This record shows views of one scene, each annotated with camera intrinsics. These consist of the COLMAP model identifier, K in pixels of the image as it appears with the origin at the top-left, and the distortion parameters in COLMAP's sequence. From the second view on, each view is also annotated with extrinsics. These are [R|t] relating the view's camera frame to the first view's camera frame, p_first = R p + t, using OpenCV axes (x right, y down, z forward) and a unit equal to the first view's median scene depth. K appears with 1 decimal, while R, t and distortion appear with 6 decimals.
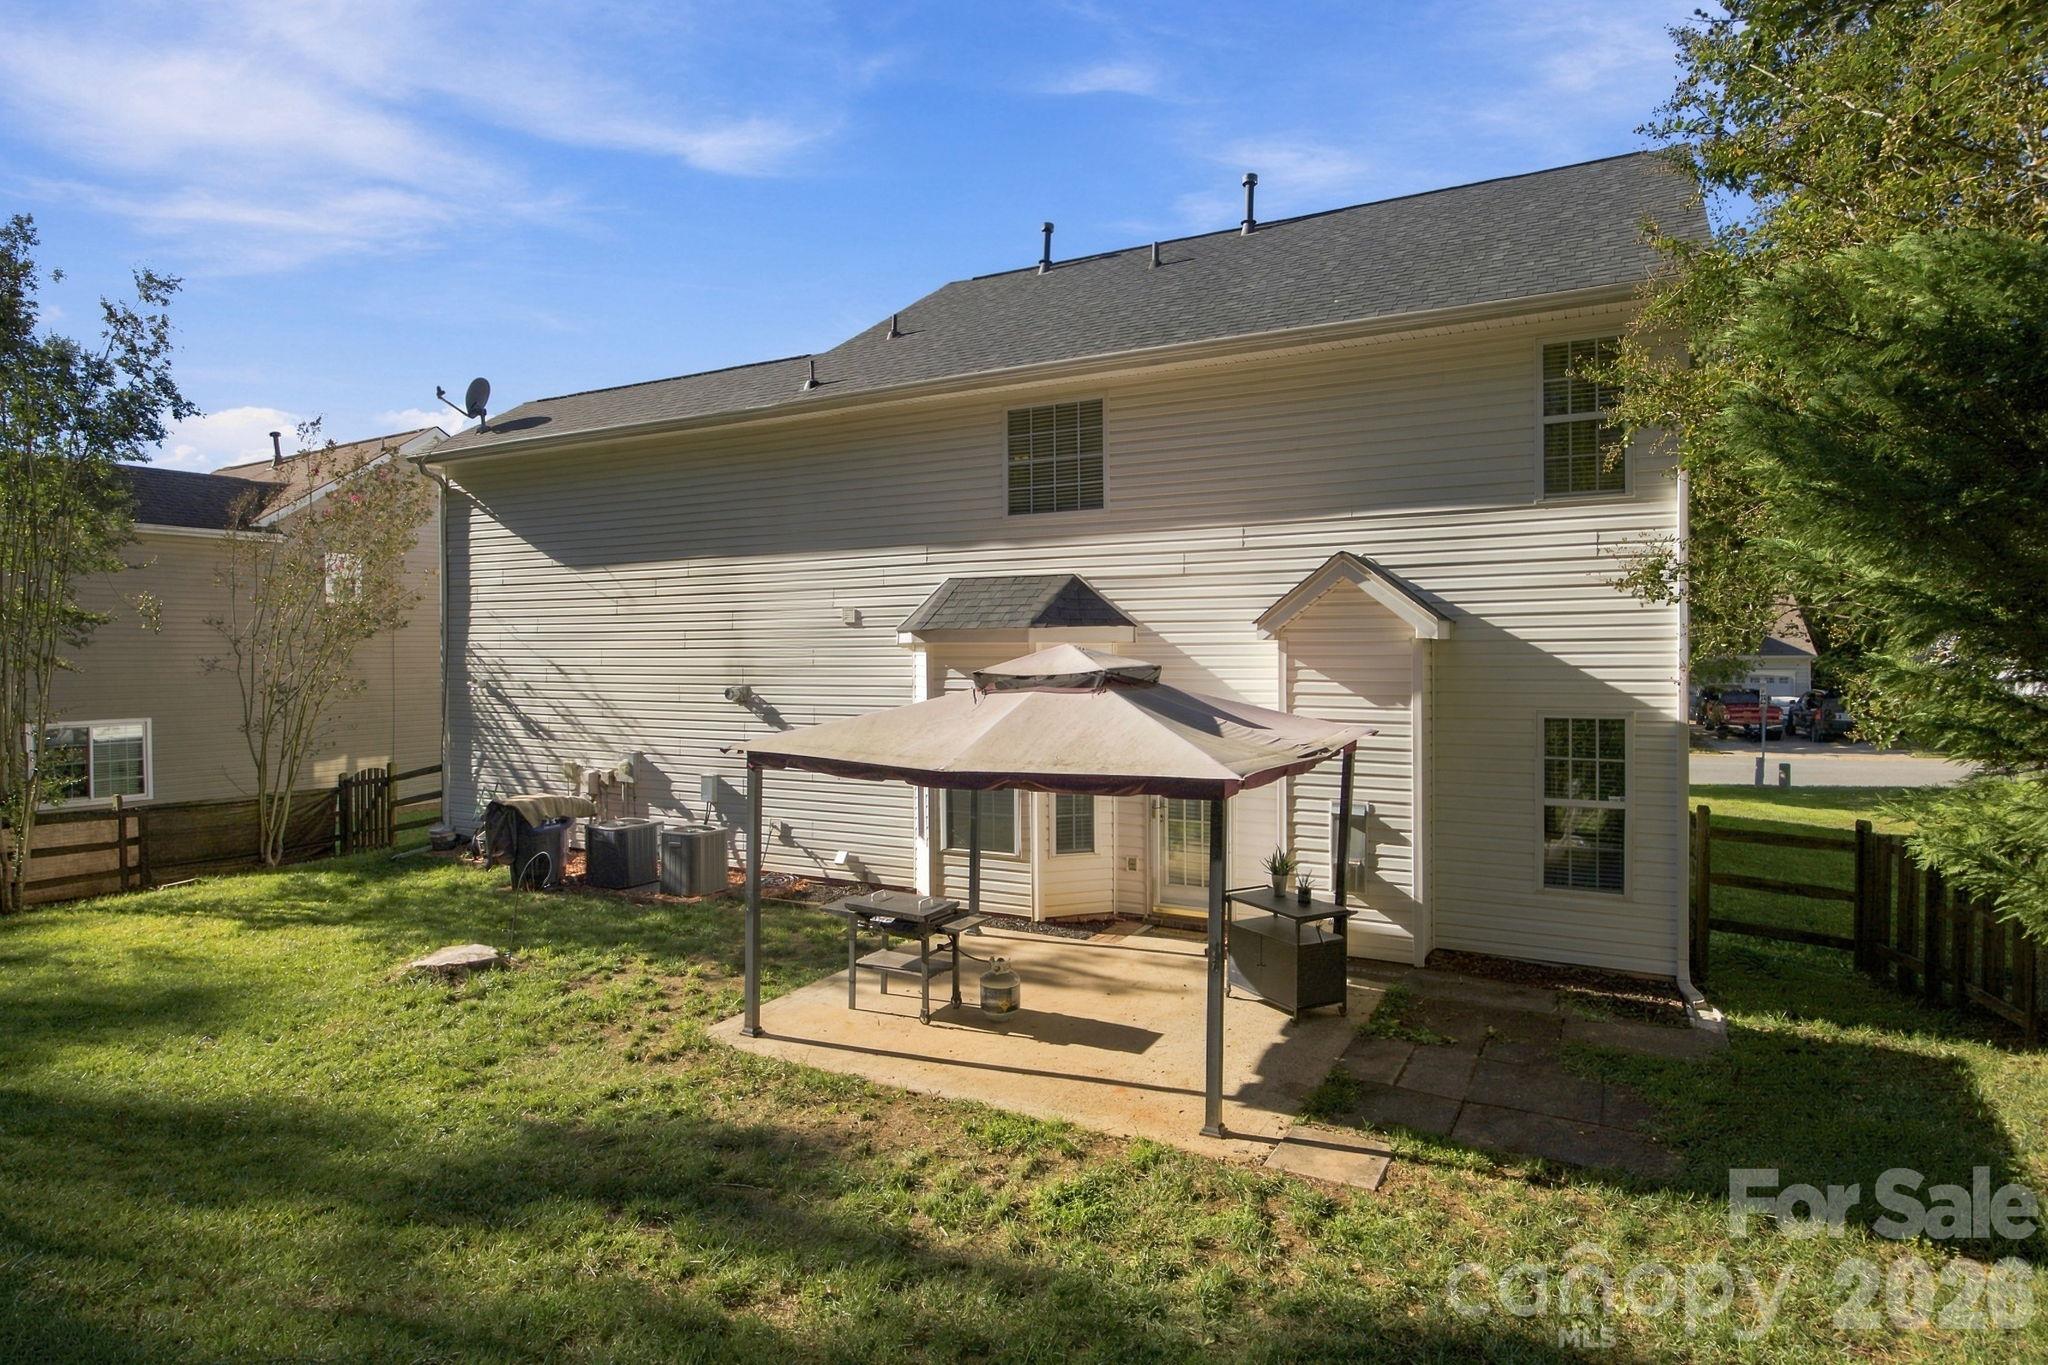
lens RADIAL K [[1082.0, 0, 1026.2], [0, 1082.0, 651.7], [0, 0, 1]] dist [0.025954, -0.028790]
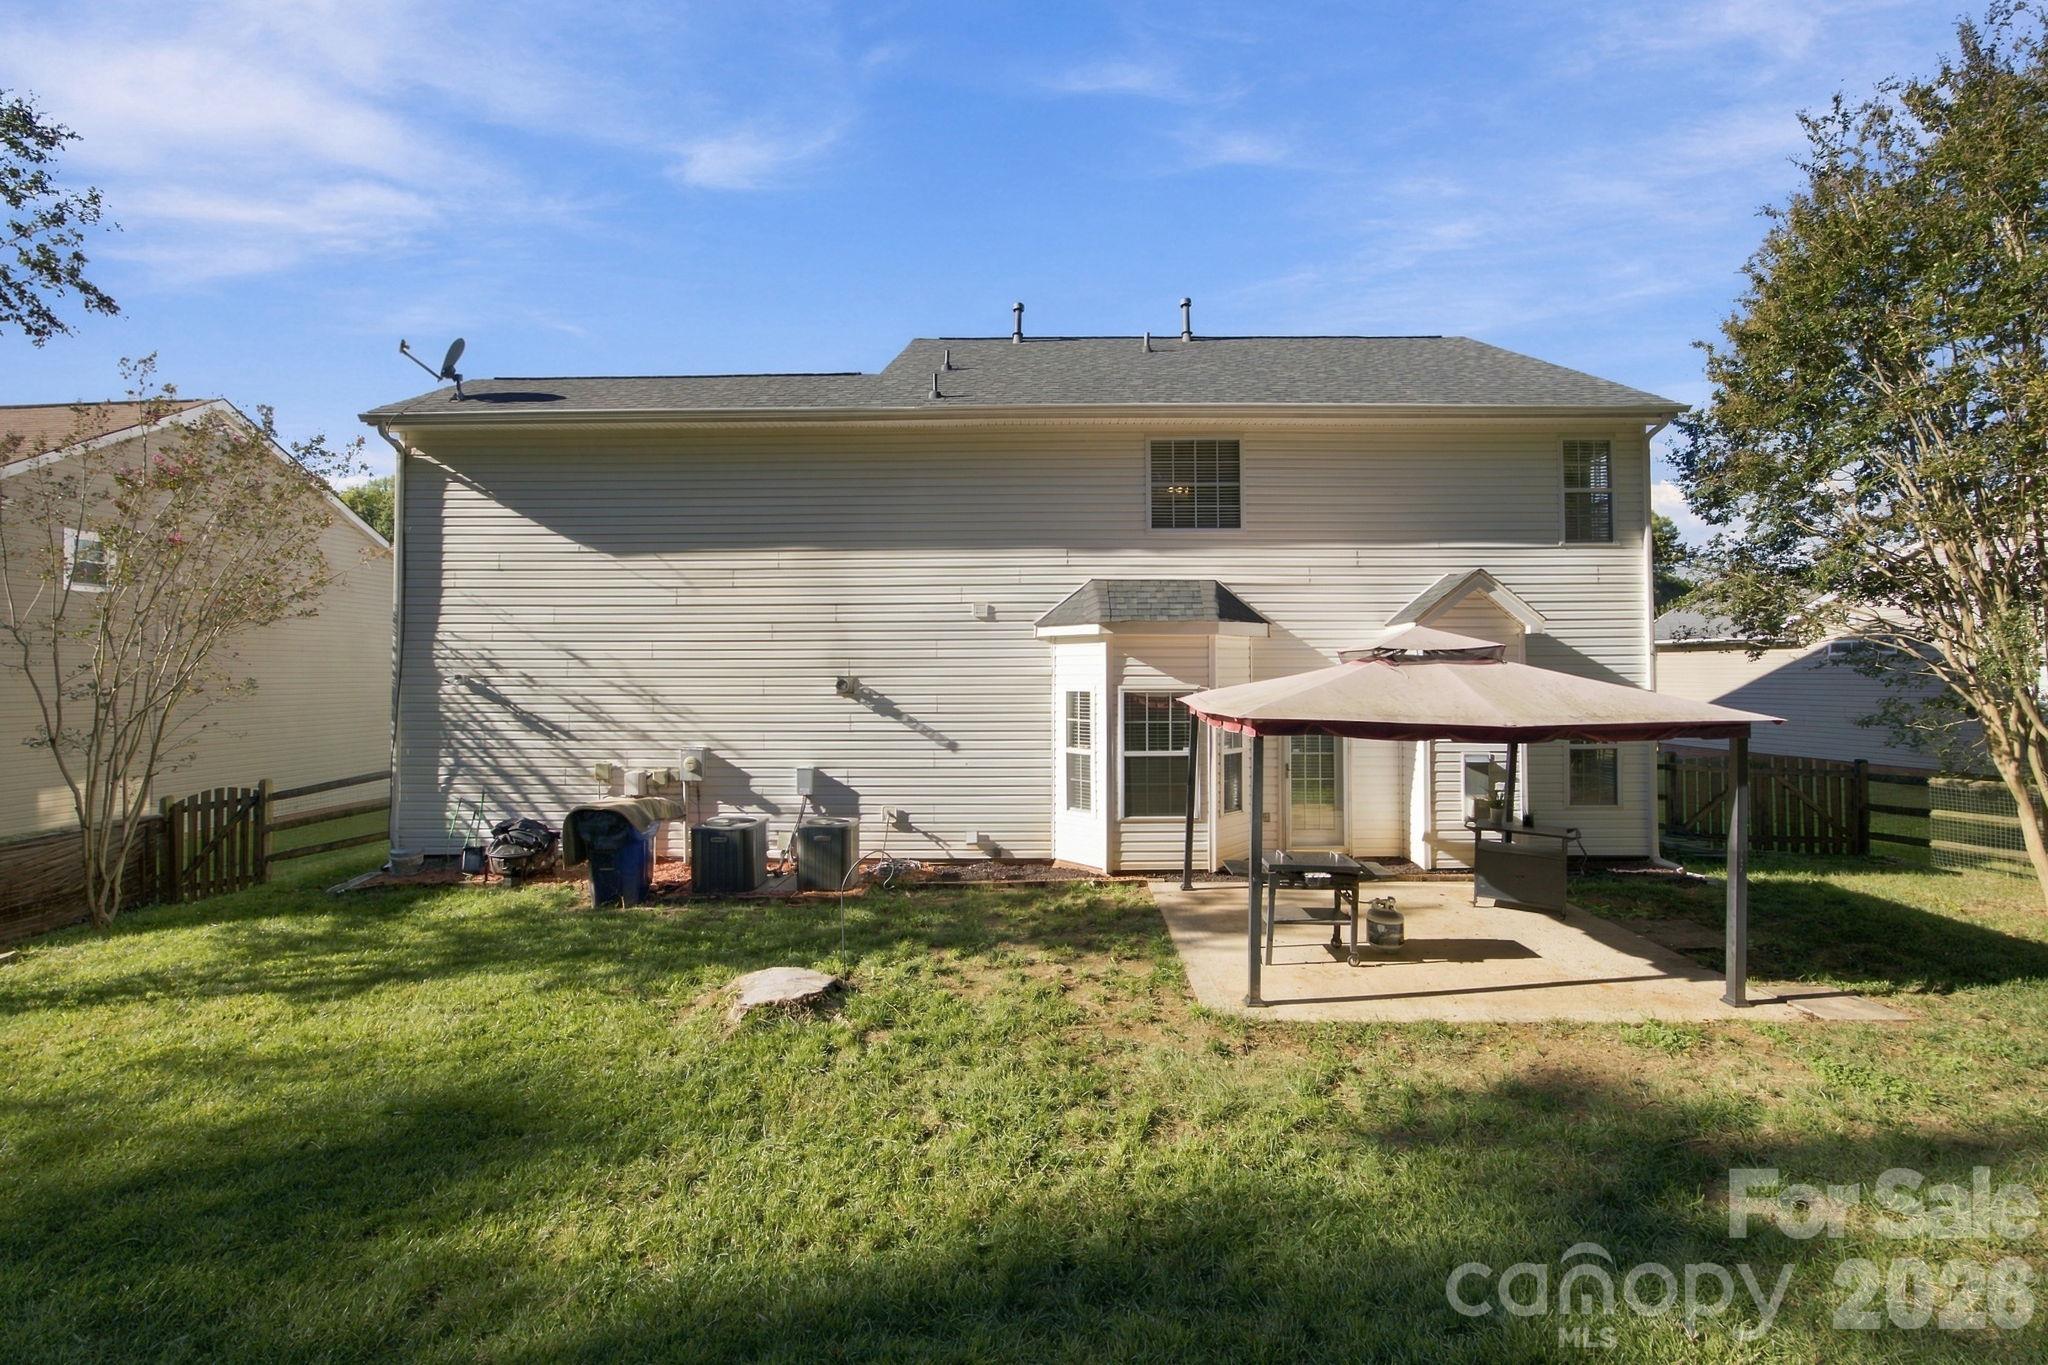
lens RADIAL K [[803.3, 0, 1030.9], [0, 803.3, 645.7], [0, 0, 1]] dist [-0.014241, 0.003319]
pose [[0.888121, 0.020253, 0.459163, -0.672833], [-0.001980, 0.999188, -0.040244, 0.046233], [-0.459605, 0.034832, 0.887440, 0.370845]]
